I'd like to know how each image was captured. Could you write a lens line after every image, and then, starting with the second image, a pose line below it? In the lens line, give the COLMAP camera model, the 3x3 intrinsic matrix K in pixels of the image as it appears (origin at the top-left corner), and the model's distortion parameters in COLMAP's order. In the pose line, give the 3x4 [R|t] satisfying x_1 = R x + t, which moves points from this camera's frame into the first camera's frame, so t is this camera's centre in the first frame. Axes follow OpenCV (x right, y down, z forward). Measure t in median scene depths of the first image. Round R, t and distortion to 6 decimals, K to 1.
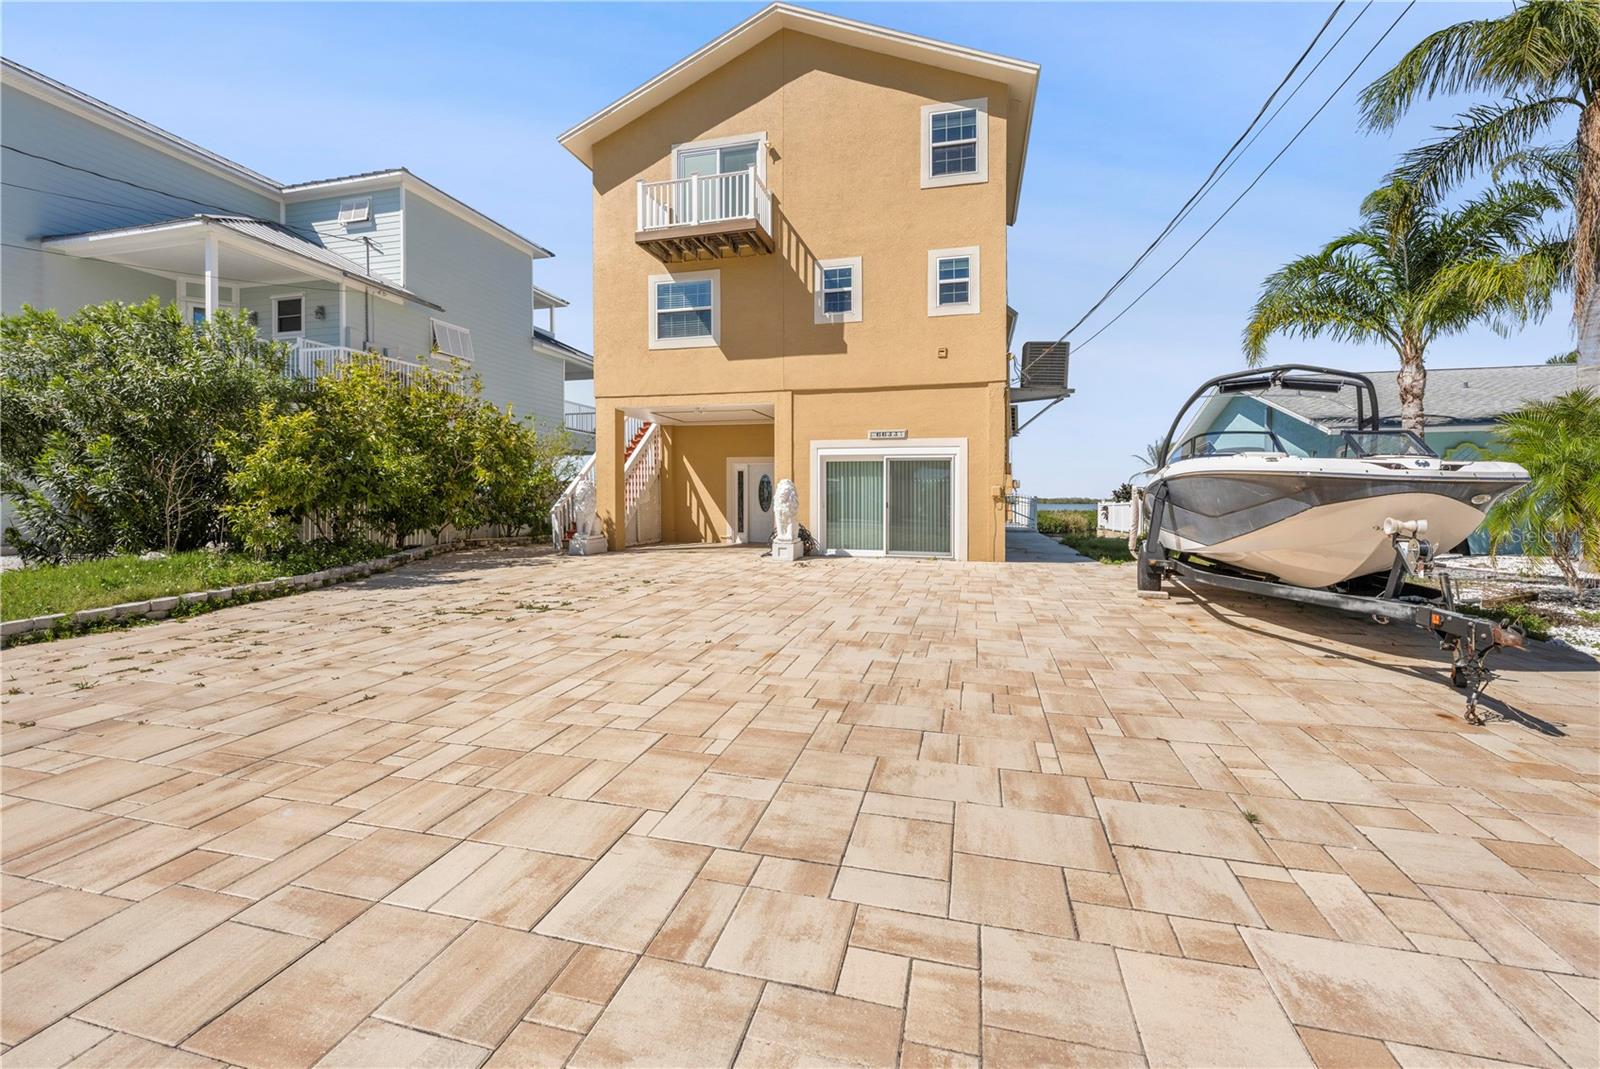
lens RADIAL K [[658.1, 0, 803.4], [0, 658.1, 518.1], [0, 0, 1]] dist [-0.001401, 0.000103]
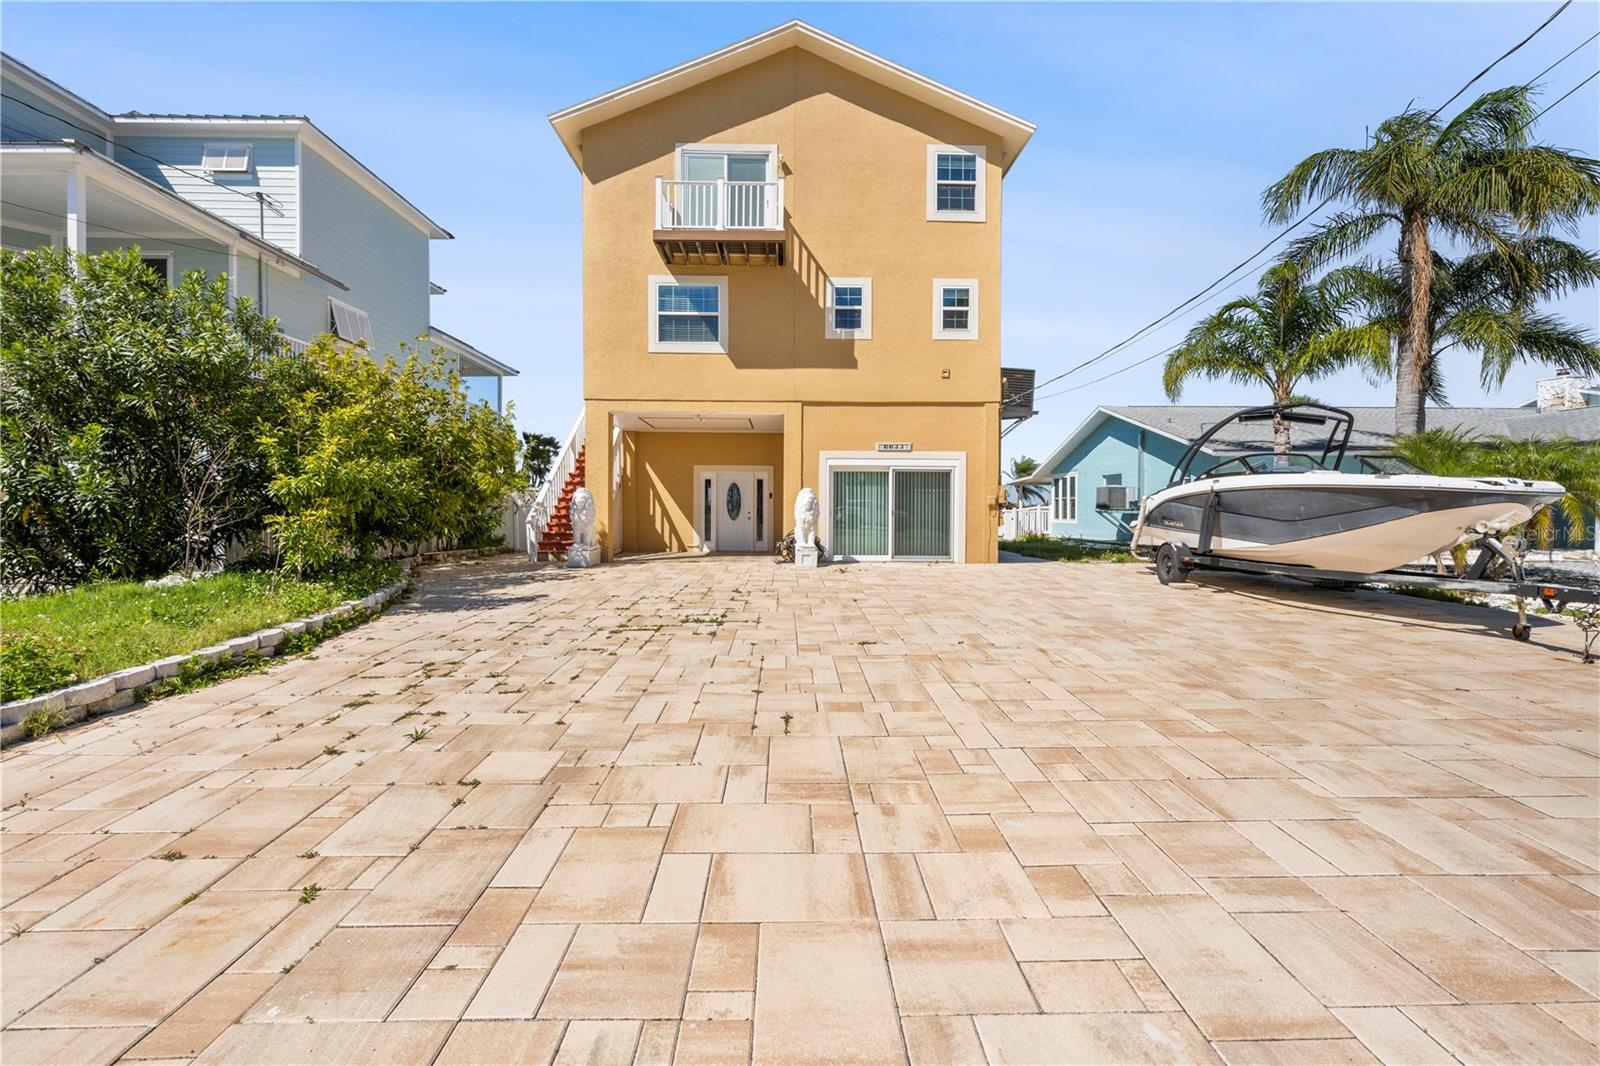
lens RADIAL K [[643.6, 0, 800.3], [0, 643.6, 529.2], [0, 0, 1]] dist [-0.001109, 0.000186]
pose [[0.961563, -0.009896, 0.274406, -0.303615], [0.008524, 0.999944, 0.006194, -0.001213], [-0.274452, -0.003617, 0.961594, 0.035194]]
